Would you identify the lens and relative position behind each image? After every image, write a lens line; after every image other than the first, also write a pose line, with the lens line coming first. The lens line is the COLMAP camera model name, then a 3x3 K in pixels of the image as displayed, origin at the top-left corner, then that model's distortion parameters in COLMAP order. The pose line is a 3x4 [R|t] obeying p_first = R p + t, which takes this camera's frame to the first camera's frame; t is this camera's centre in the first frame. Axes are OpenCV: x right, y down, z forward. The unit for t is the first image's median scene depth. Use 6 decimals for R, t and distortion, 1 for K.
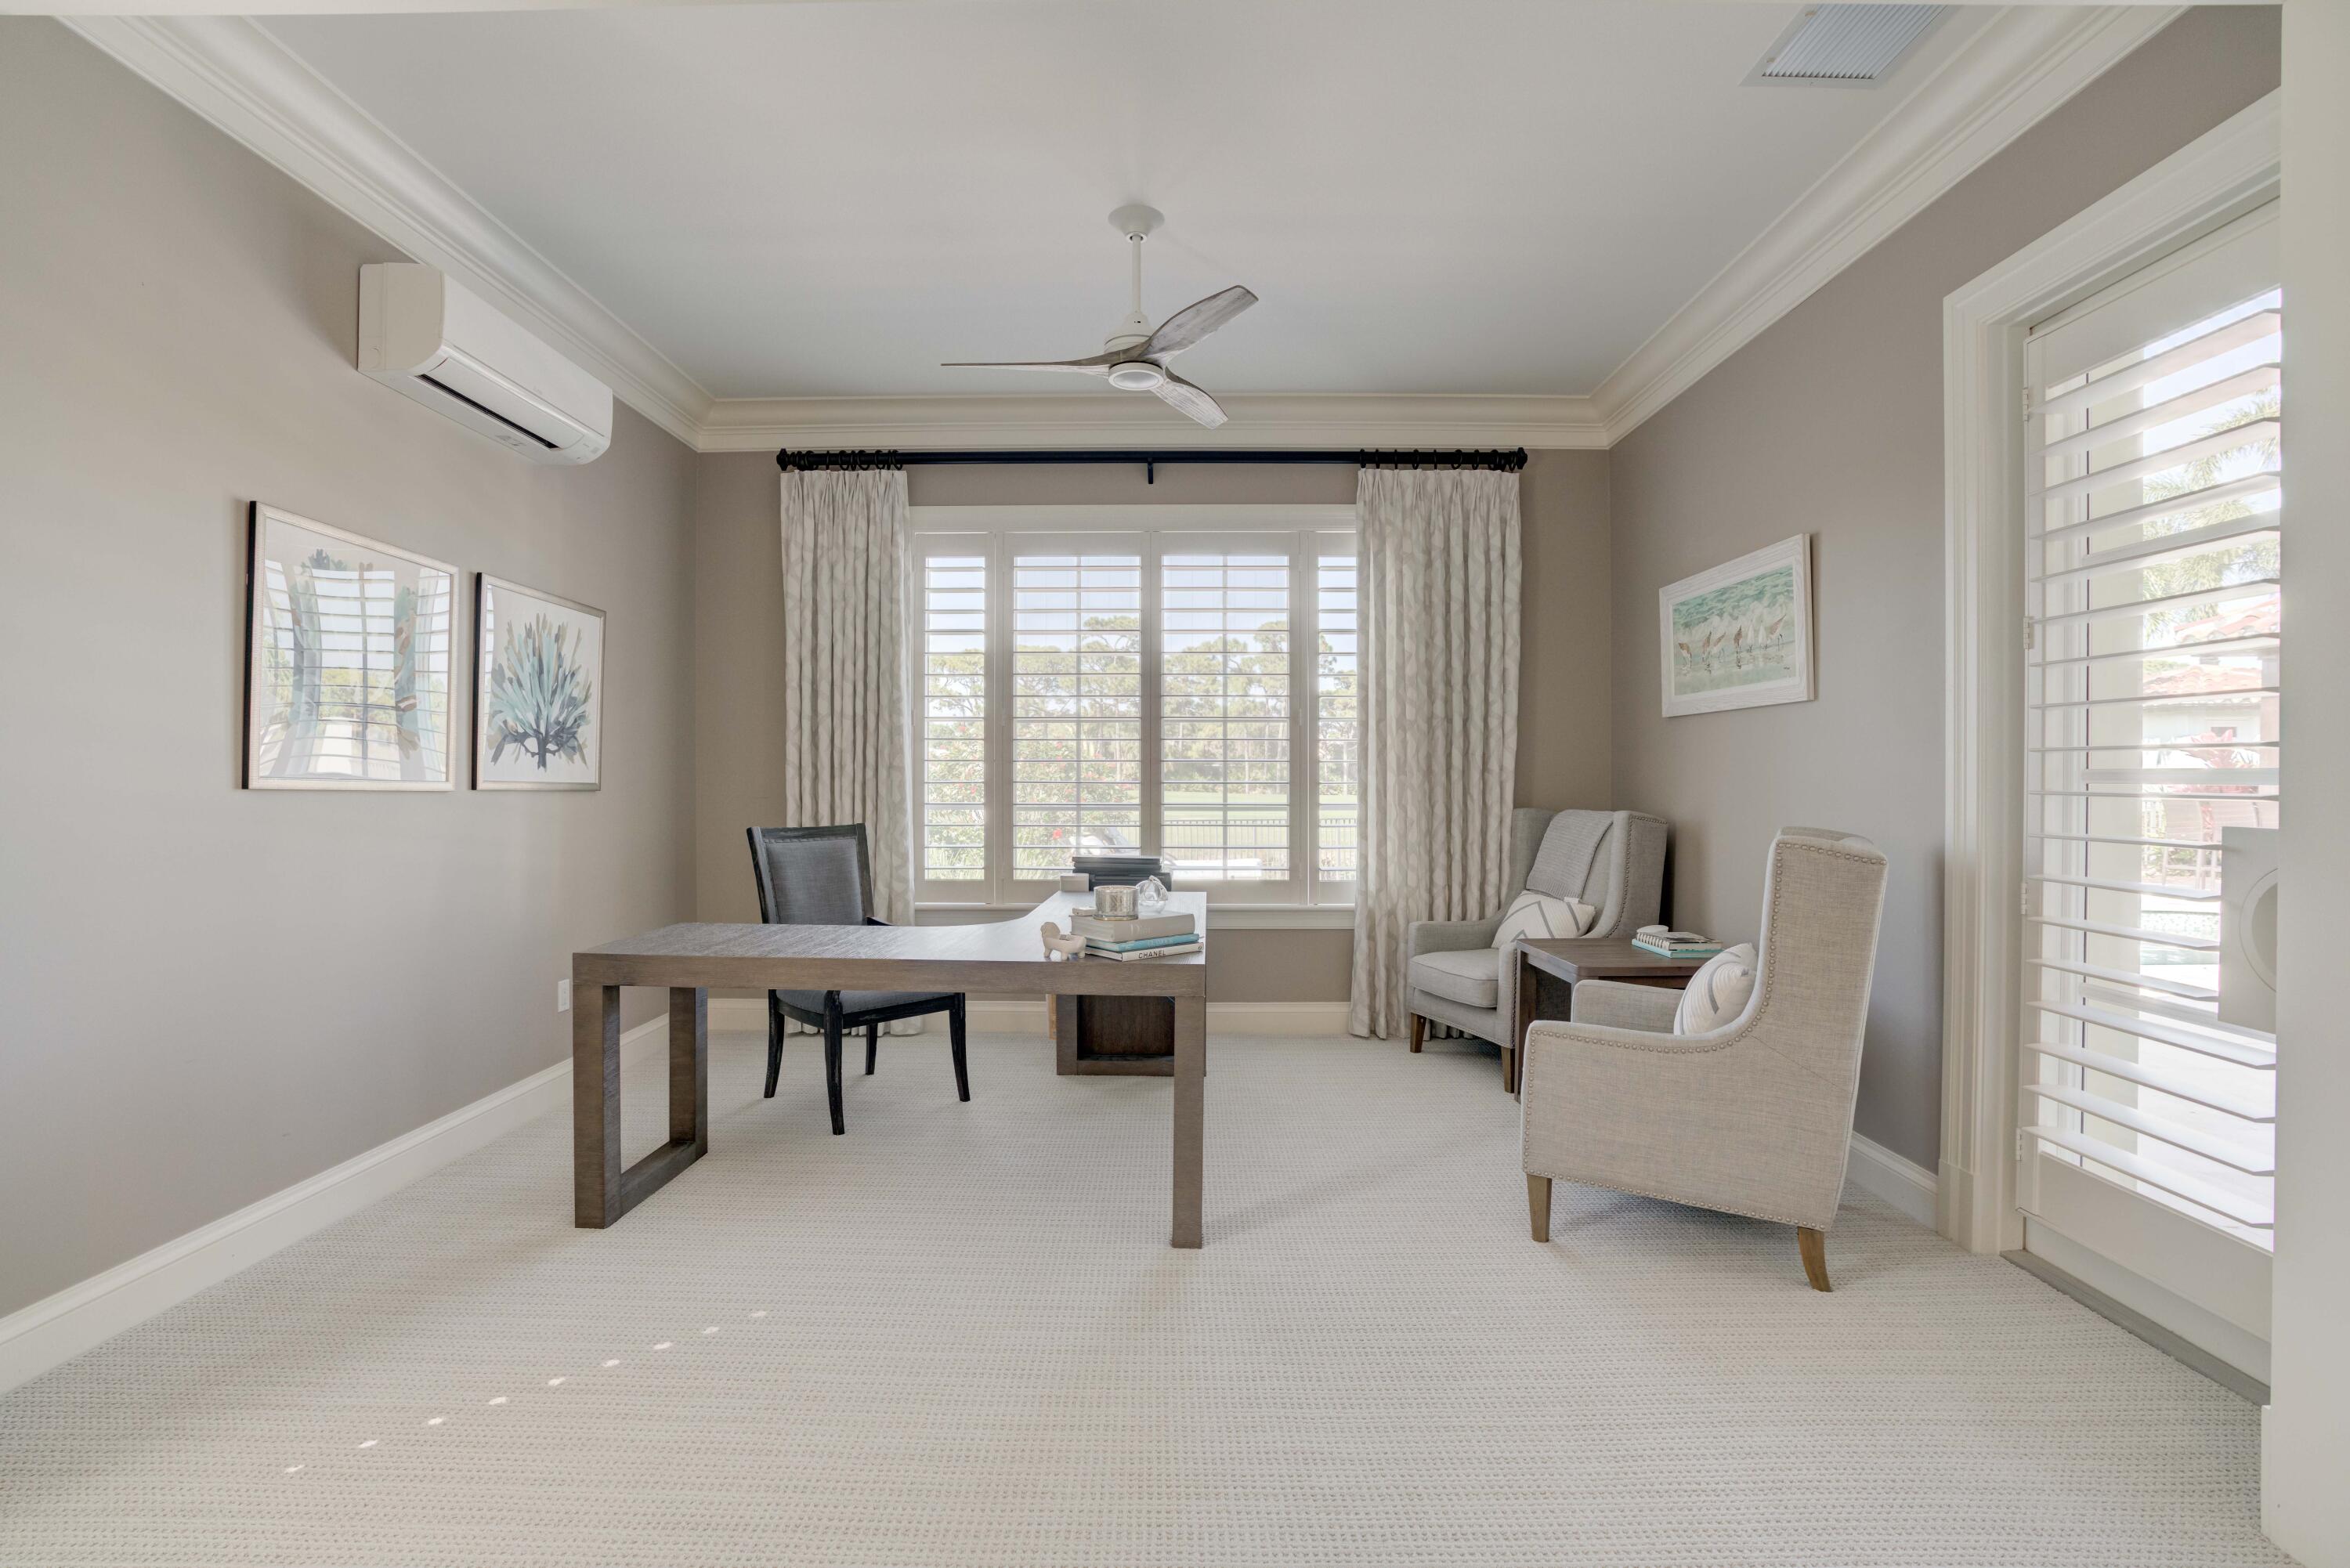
lens RADIAL K [[1074.1, 0, 1180.3], [0, 1074.1, 781.7], [0, 0, 1]] dist [-0.061980, 0.019255]
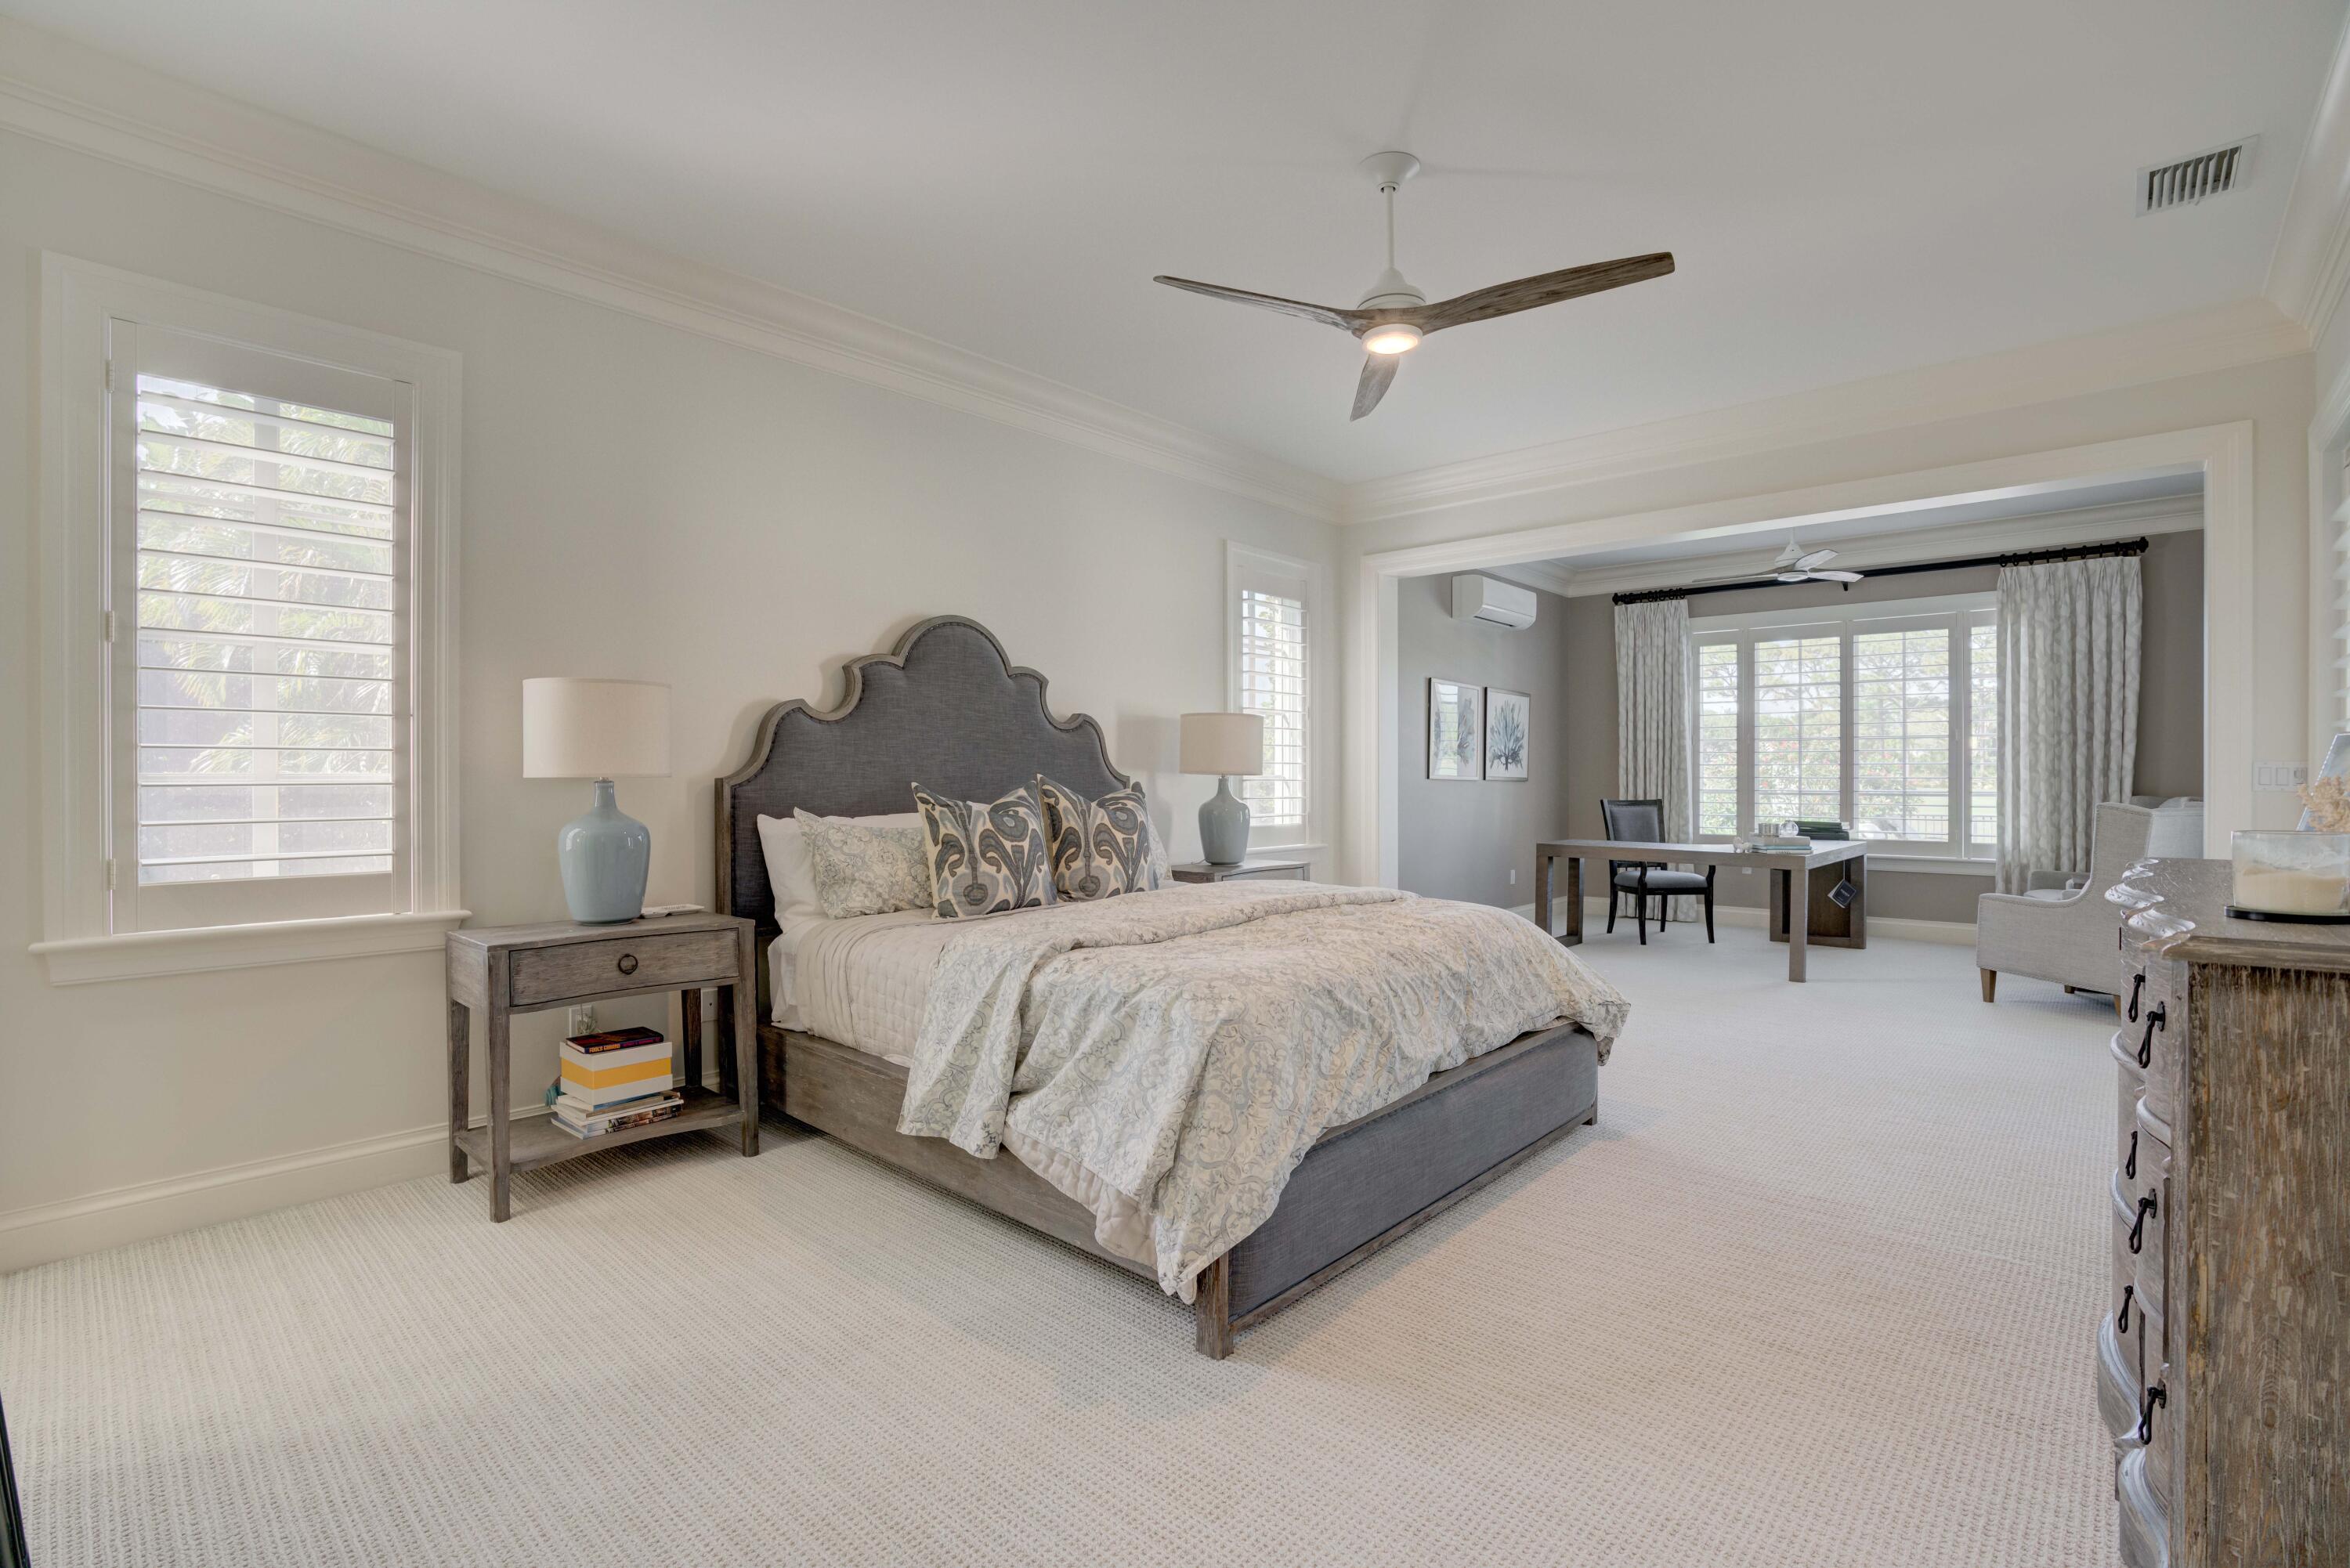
lens RADIAL K [[1074.1, 0, 1175.3], [0, 1074.1, 781.9], [0, 0, 1]] dist [-0.061980, 0.019255]
pose [[0.736505, 0.003698, -0.676422, 0.303284], [-0.001462, 0.999991, 0.003874, 0.002648], [0.676430, -0.001864, 0.736504, -0.858624]]
